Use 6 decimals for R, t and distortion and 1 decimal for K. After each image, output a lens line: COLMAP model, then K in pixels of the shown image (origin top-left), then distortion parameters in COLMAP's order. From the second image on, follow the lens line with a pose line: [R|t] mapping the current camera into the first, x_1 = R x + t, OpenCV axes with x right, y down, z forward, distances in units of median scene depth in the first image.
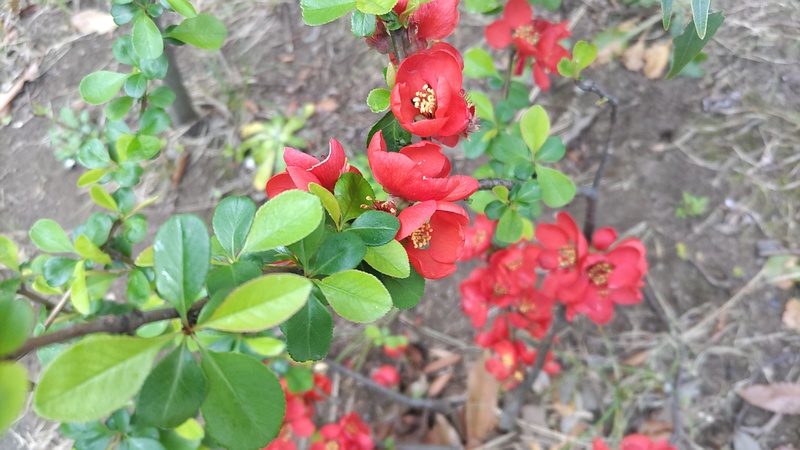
lens RADIAL K [[623.5, 0, 400.0], [0, 623.5, 225.0], [0, 0, 1]] dist [0.061822, -0.000507]
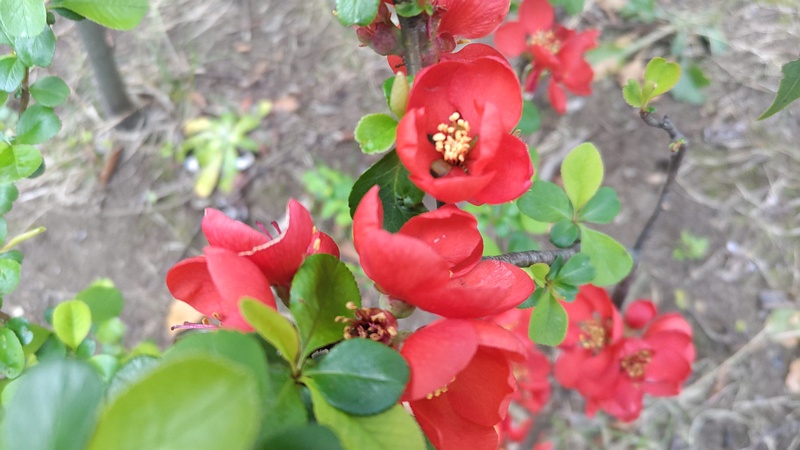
lens RADIAL K [[629.3, 0, 400.0], [0, 629.3, 225.0], [0, 0, 1]] dist [0.053490, -0.001551]
pose [[0.995800, 0.055219, 0.073033, -0.015238], [-0.055149, 0.998474, -0.002969, -0.034820], [-0.073086, -0.001072, 0.997325, 0.124907]]
